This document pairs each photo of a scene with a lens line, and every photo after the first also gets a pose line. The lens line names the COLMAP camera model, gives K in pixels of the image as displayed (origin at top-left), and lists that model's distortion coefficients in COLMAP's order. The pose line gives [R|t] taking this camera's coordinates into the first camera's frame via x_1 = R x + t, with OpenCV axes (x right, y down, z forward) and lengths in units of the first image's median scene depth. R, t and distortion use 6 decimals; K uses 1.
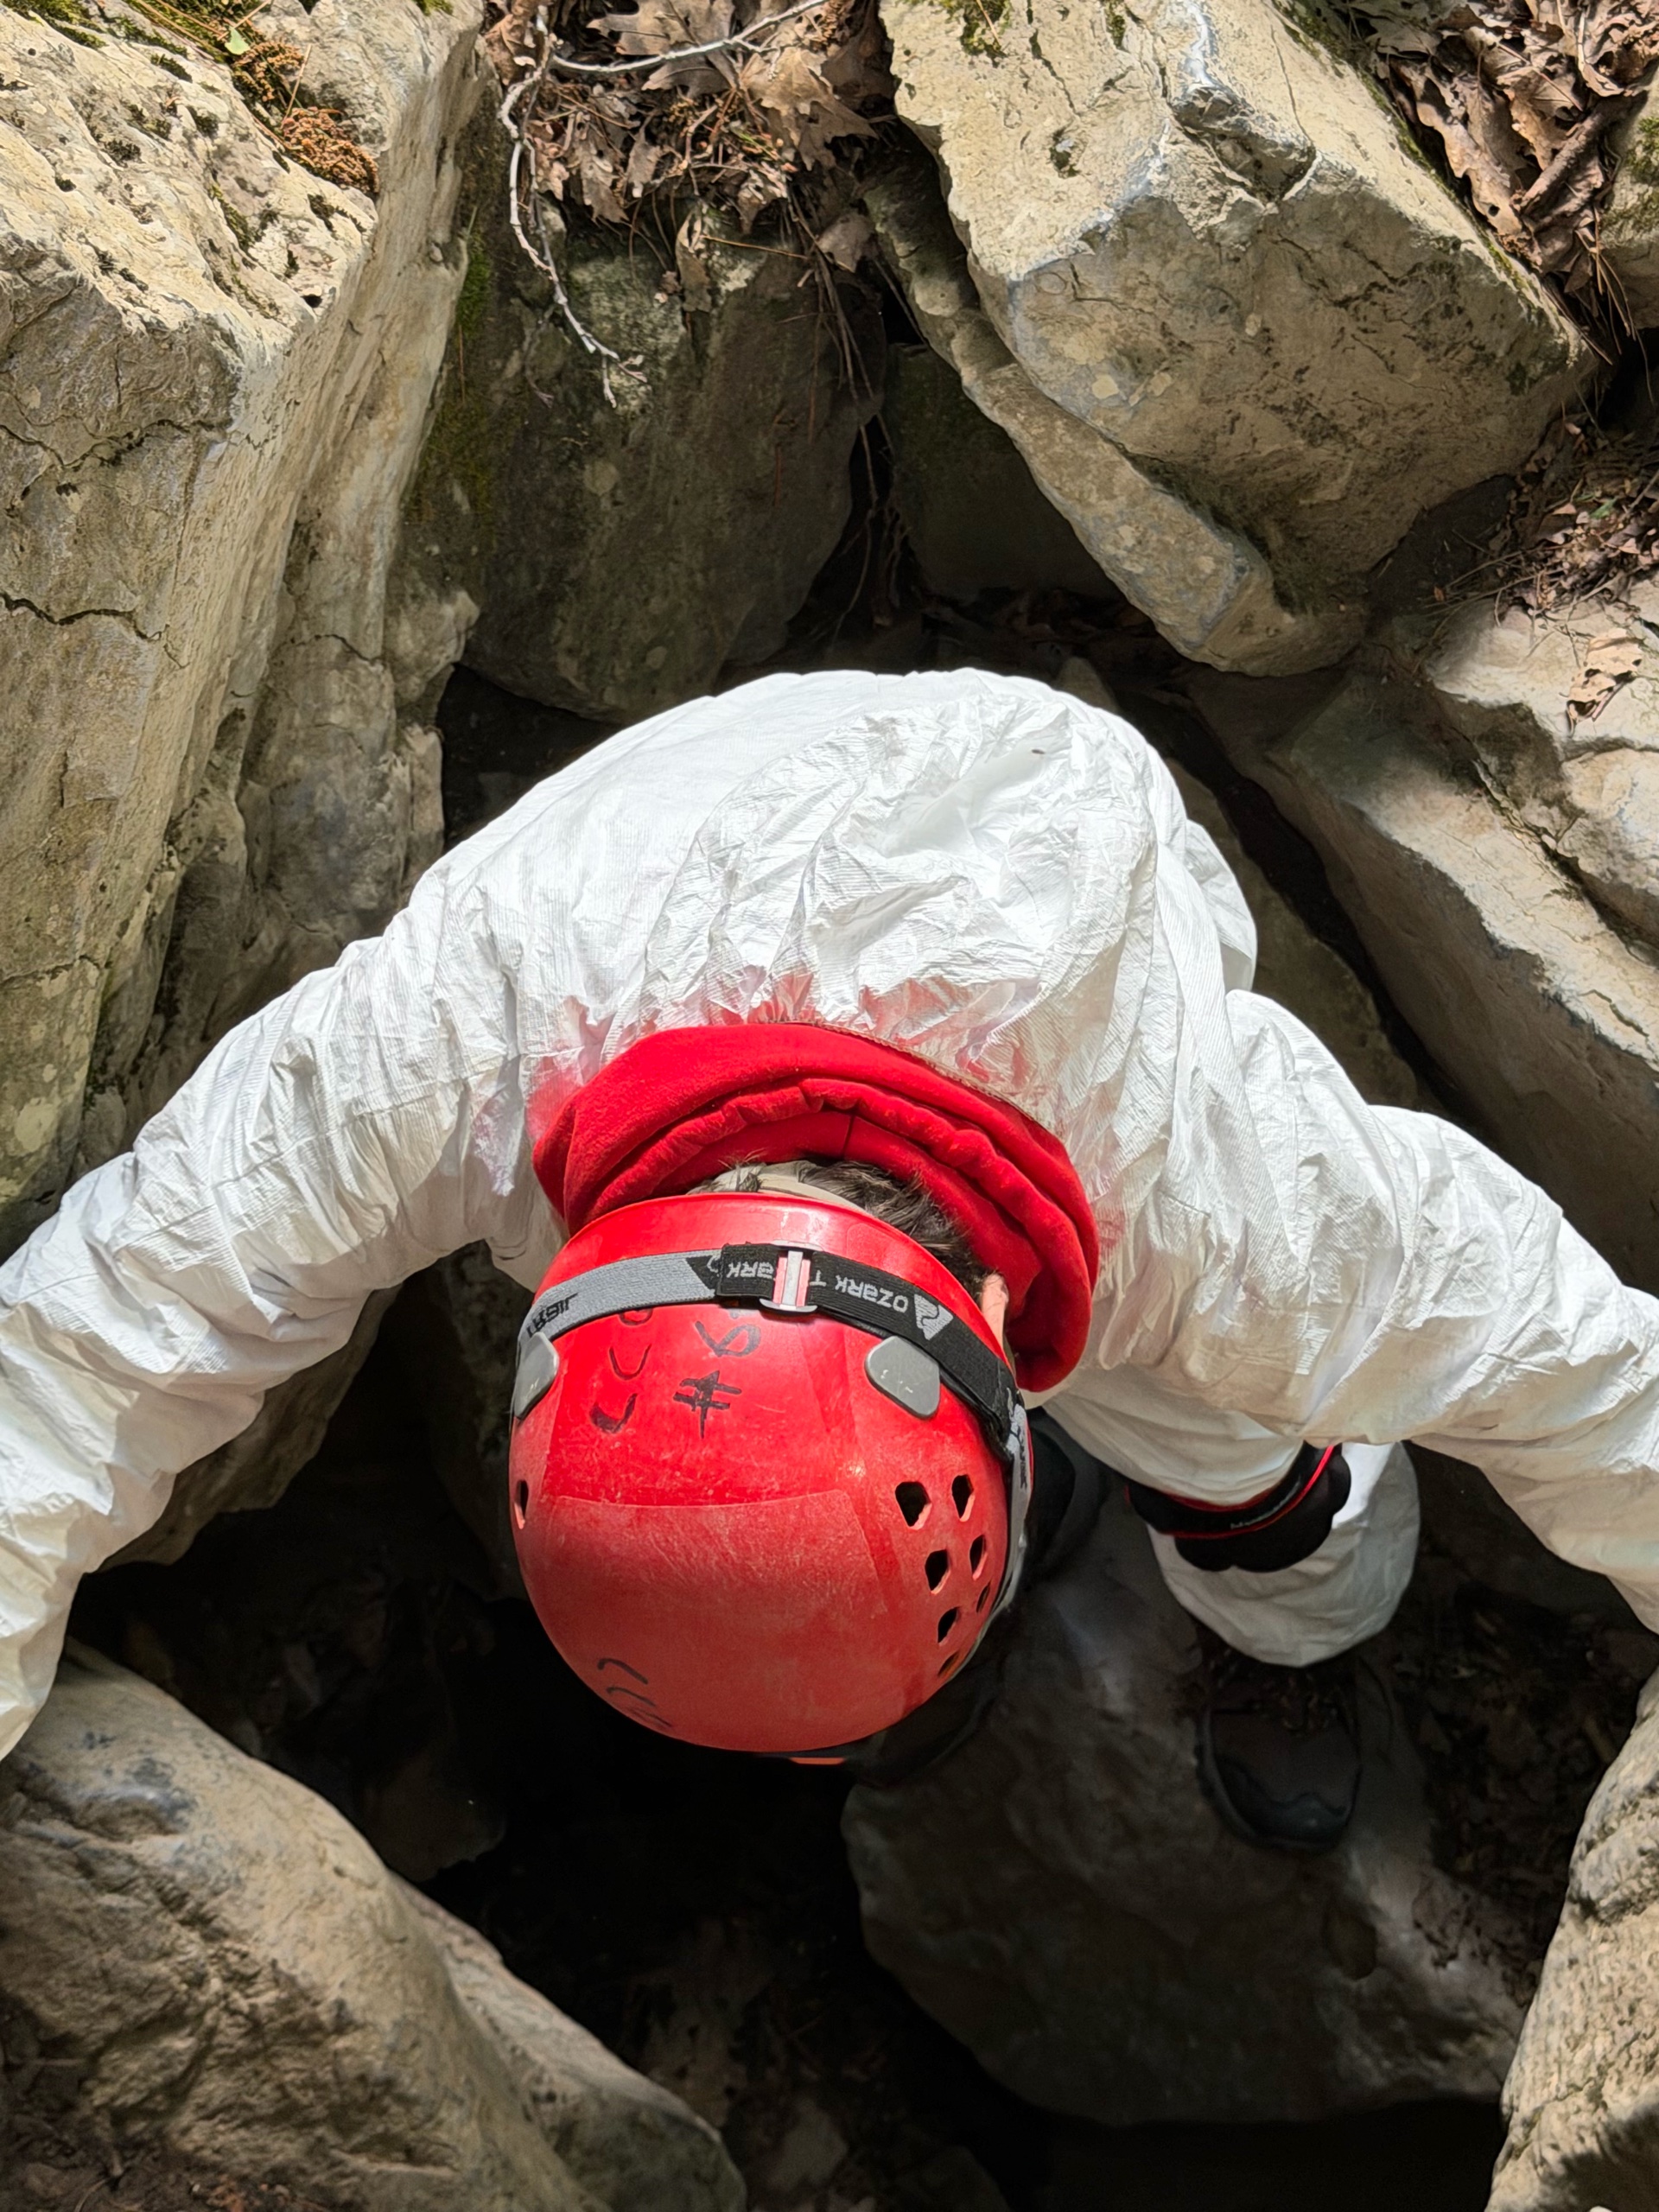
lens RADIAL K [[3626.1, 0, 840.3], [0, 3626.1, 1076.5], [0, 0, 1]] dist [0.093017, 0.020343]
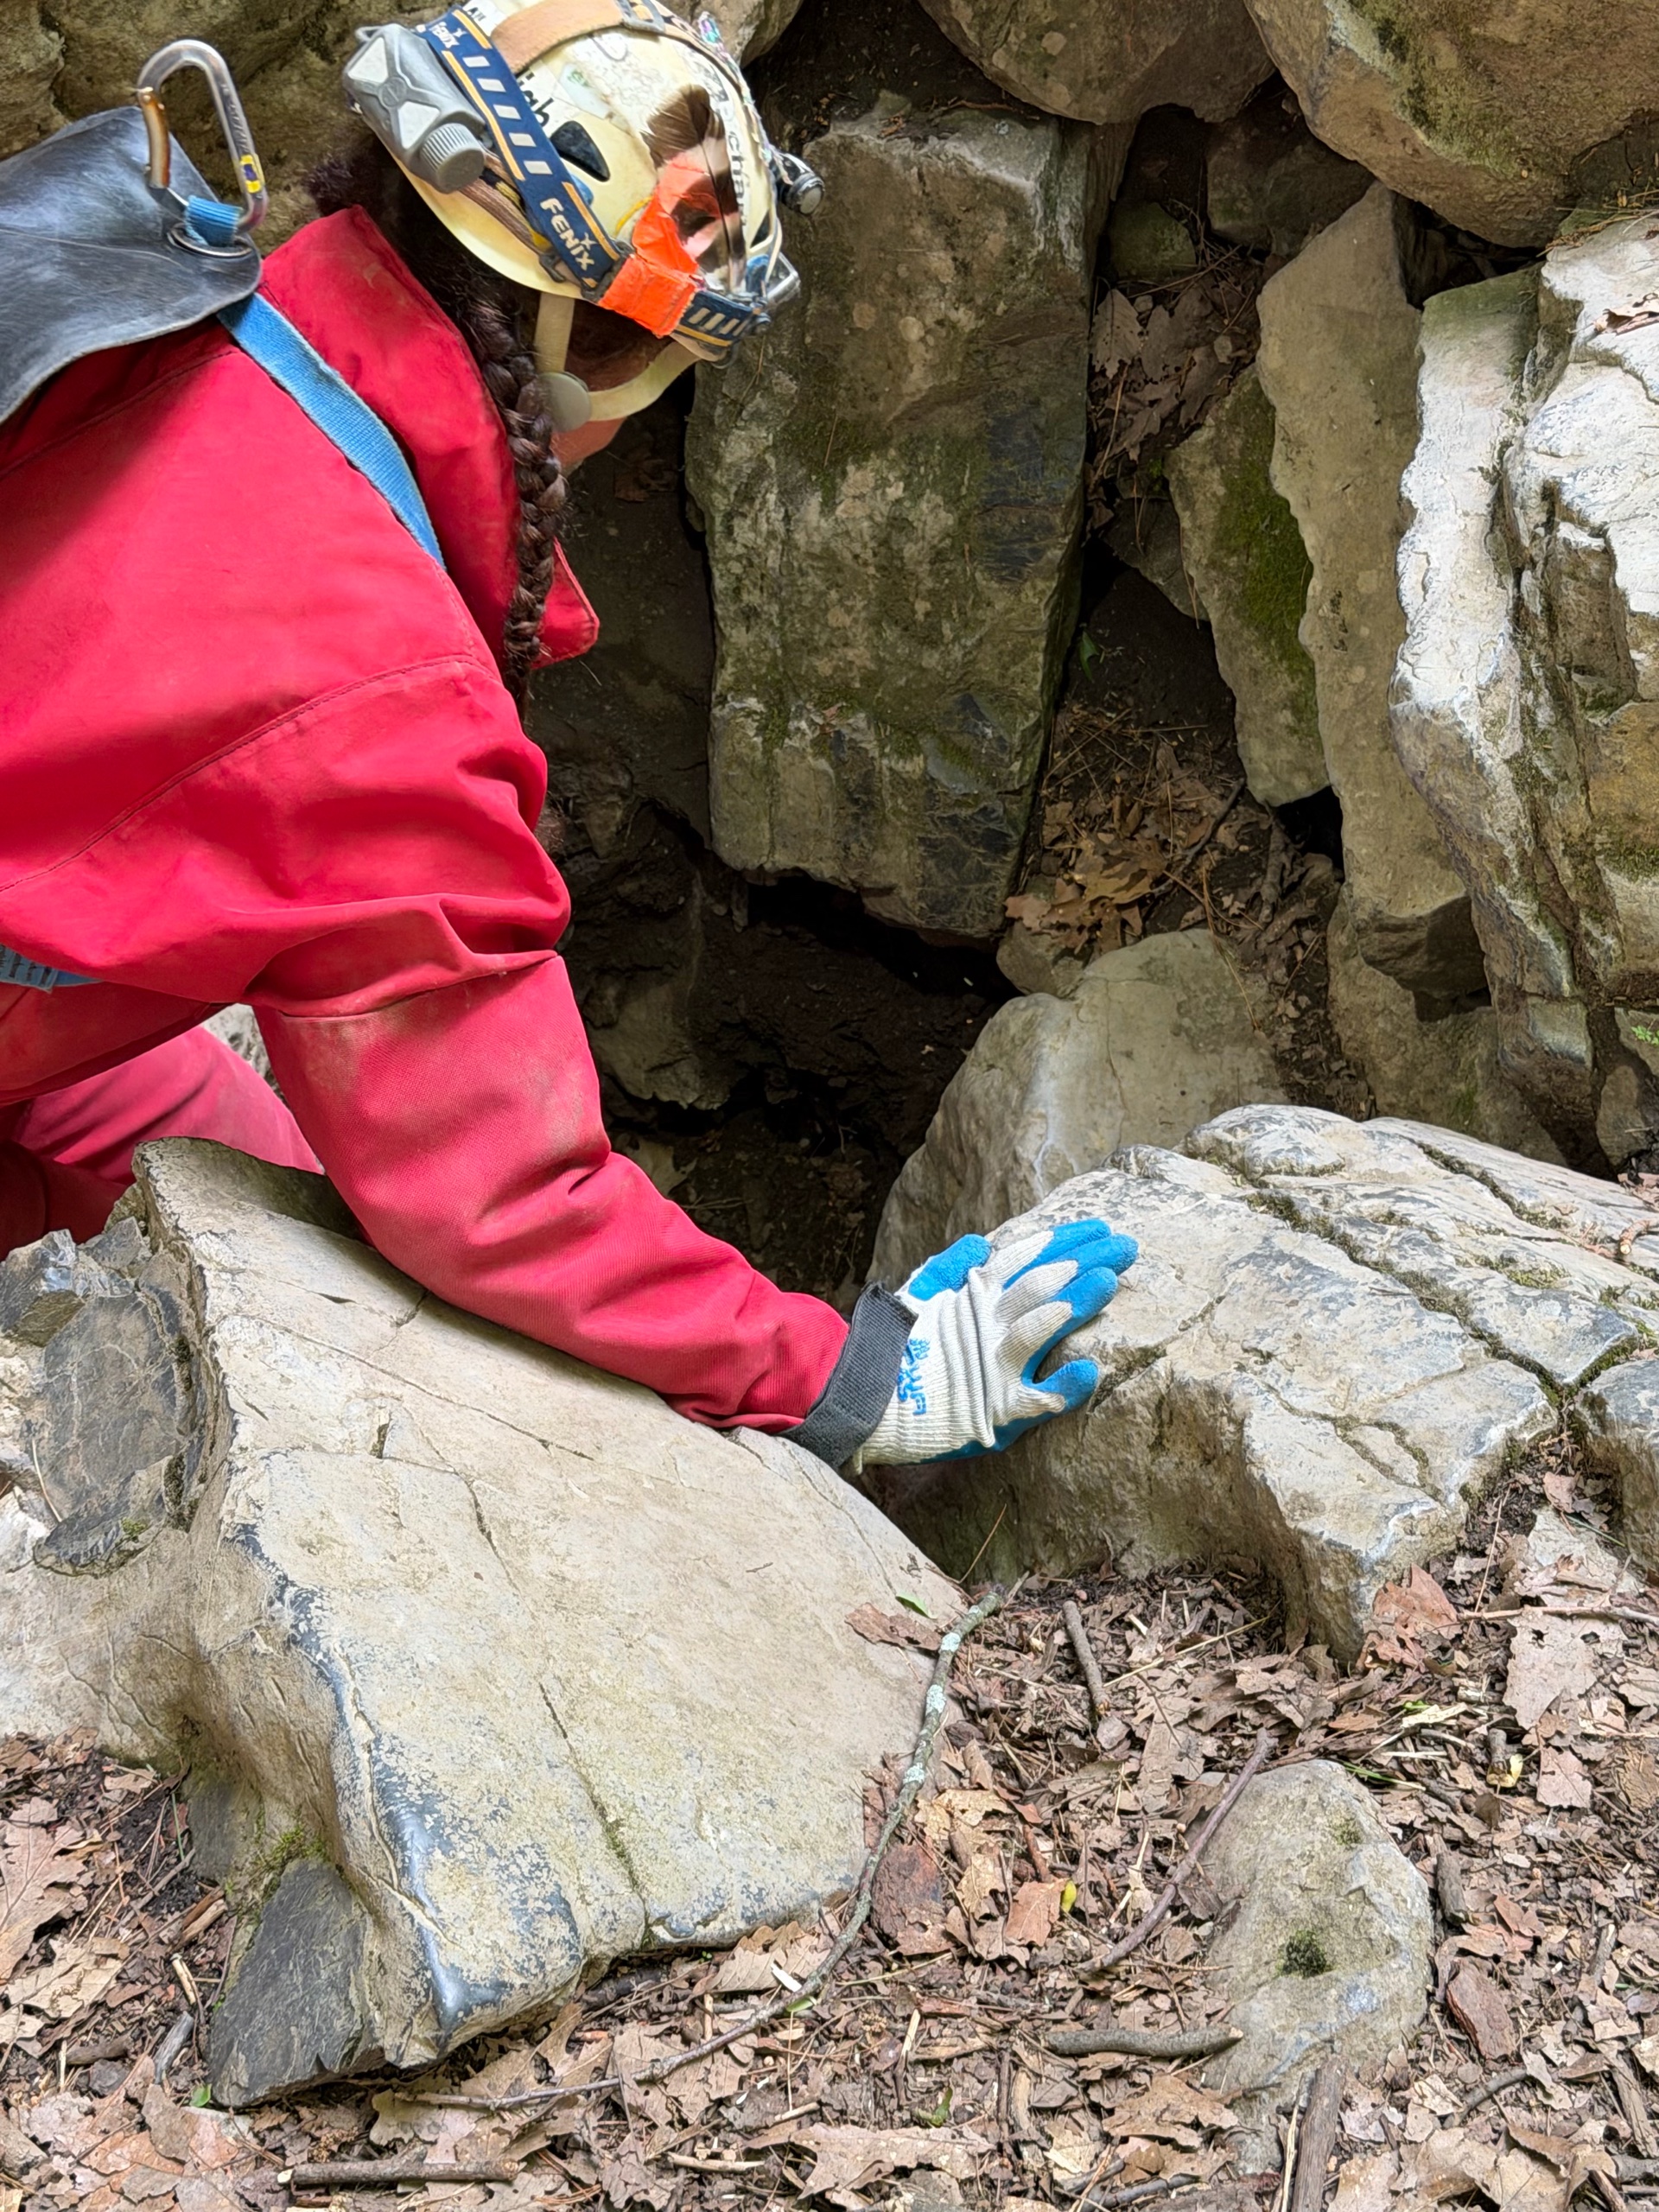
lens RADIAL K [[3565.3, 0, 829.5], [0, 3565.3, 1106.0], [0, 0, 1]] dist [0.100680, 0.037495]
pose [[0.747275, 0.465964, -0.473770, 0.615804], [-0.453593, 0.878703, 0.148775, 0.037871], [0.485627, 0.103724, 0.867991, 0.073739]]
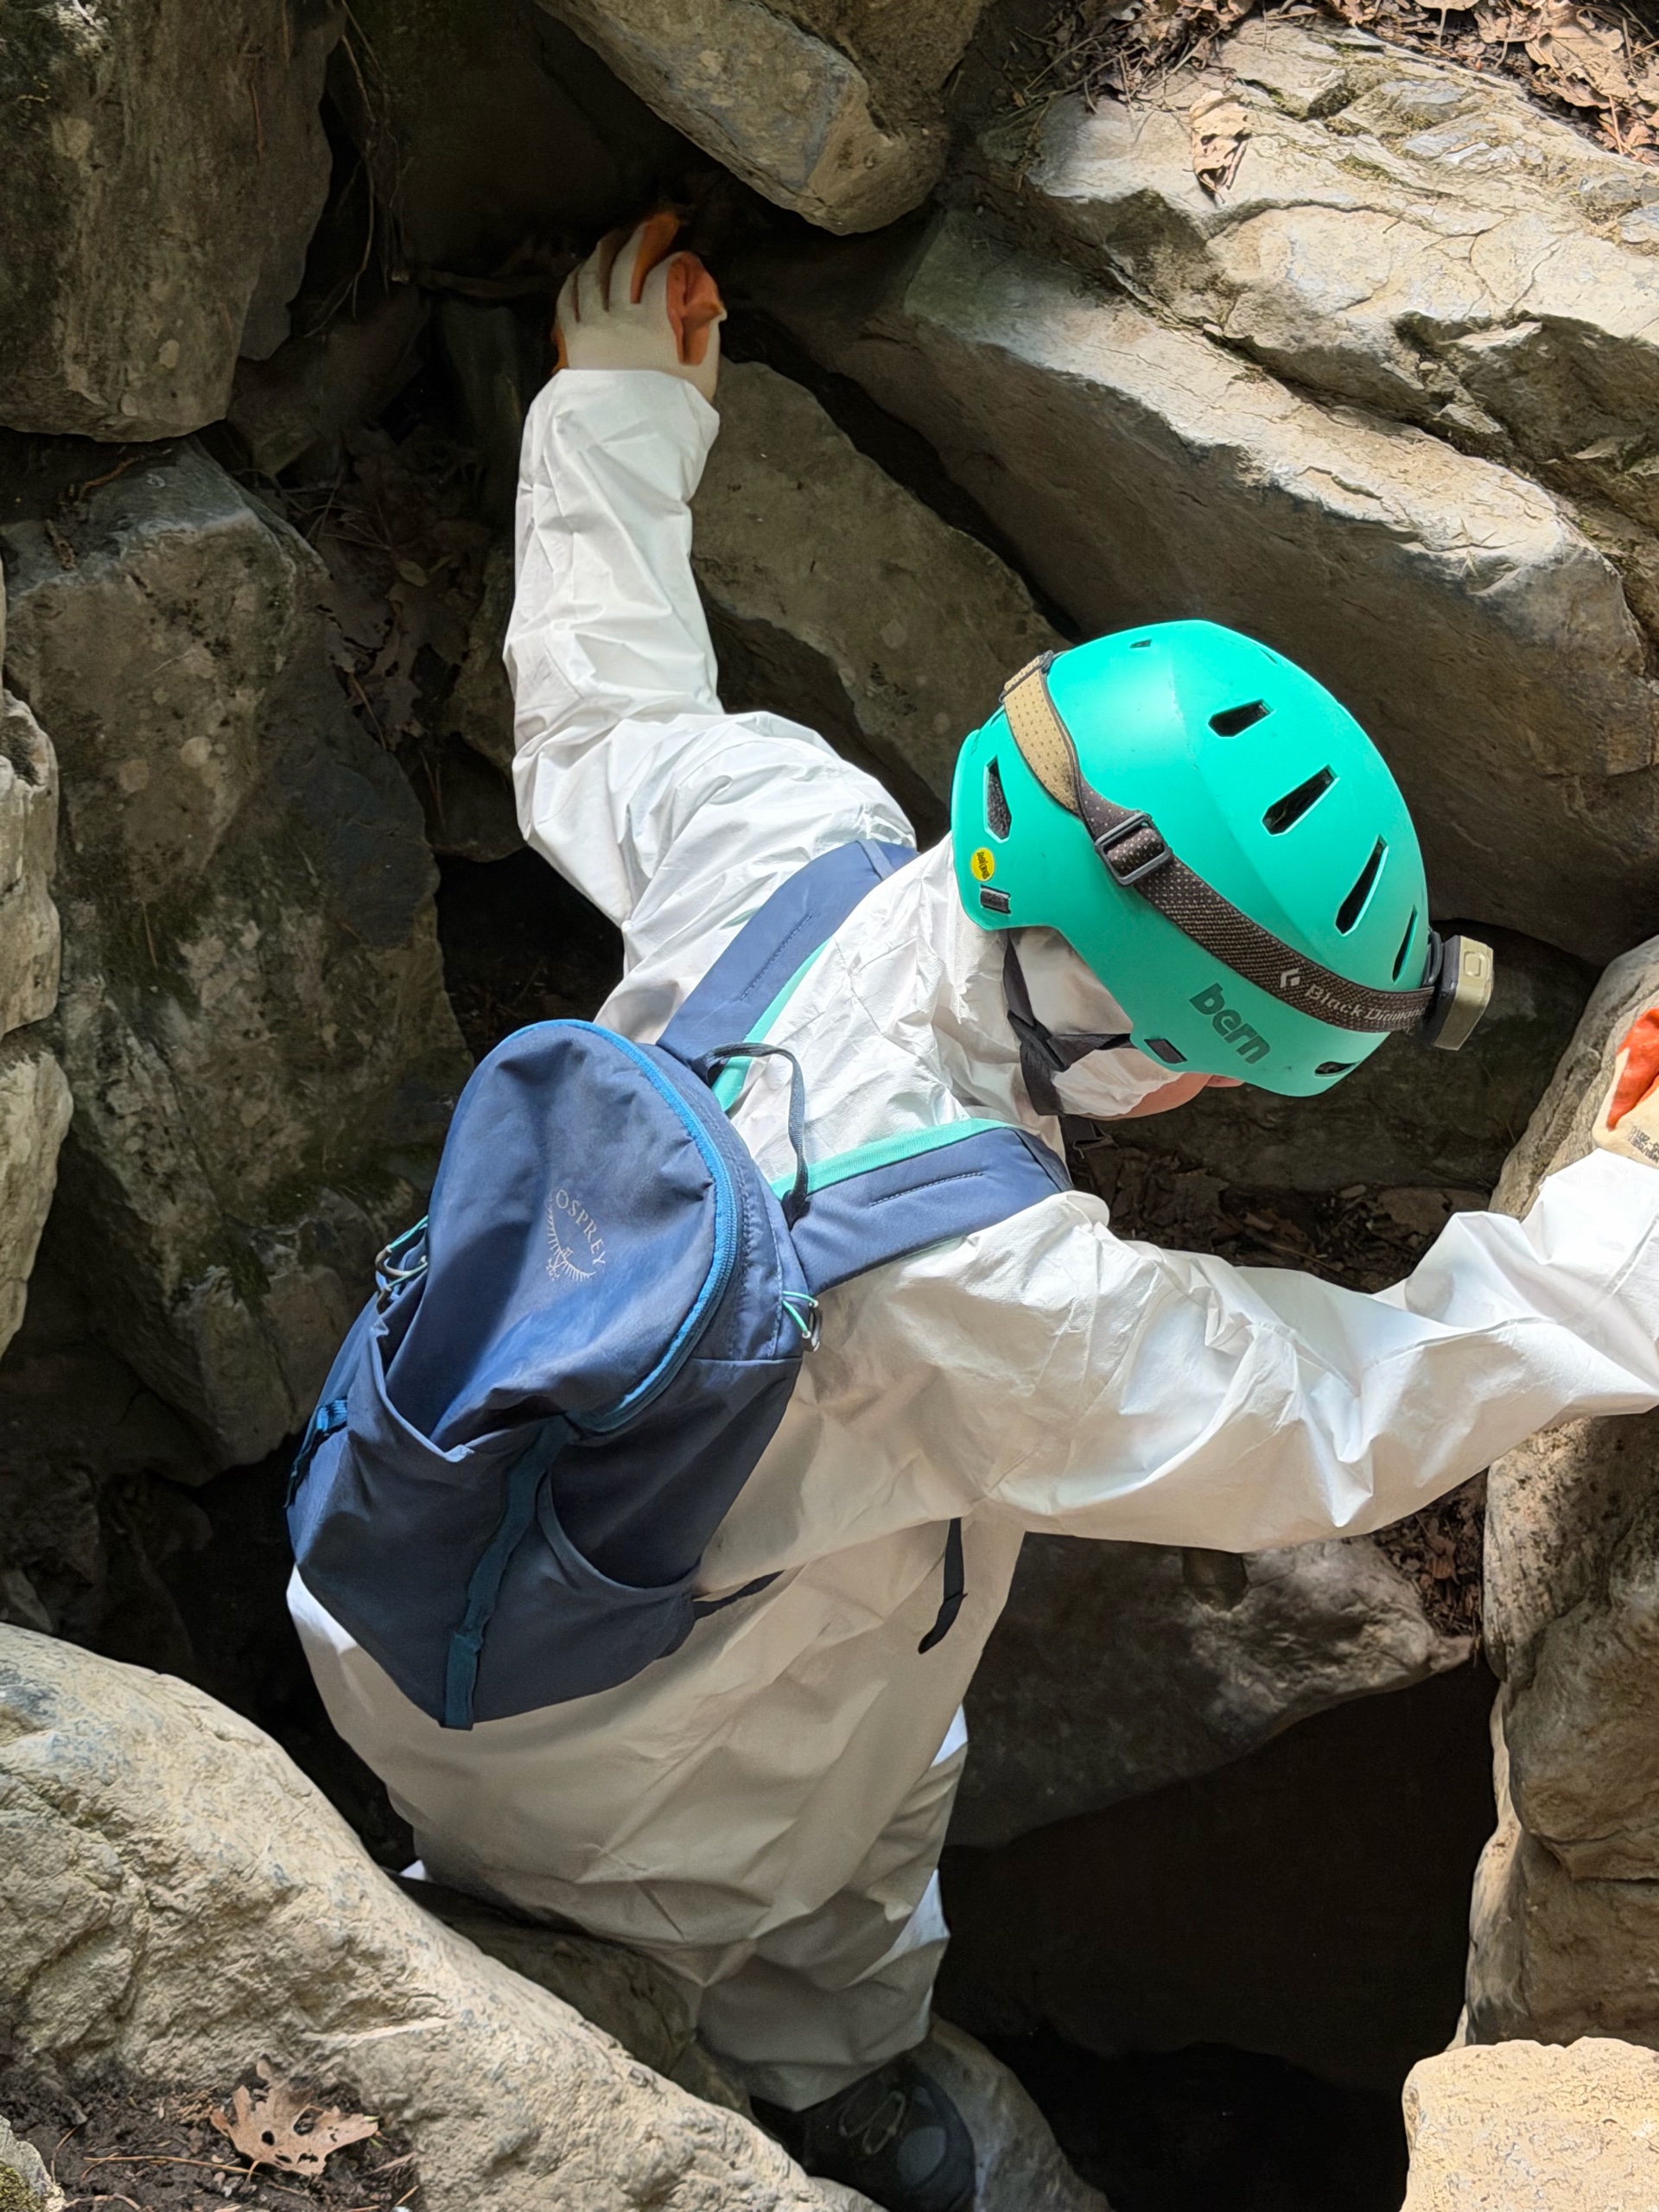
lens RADIAL K [[3622.7, 0, 870.4], [0, 3622.7, 1147.6], [0, 0, 1]] dist [0.163152, -0.322310]
pose [[0.951694, -0.238763, 0.193057, -0.117014], [0.231477, 0.971001, 0.059794, 0.061935], [-0.201735, -0.012217, 0.979364, 0.113117]]
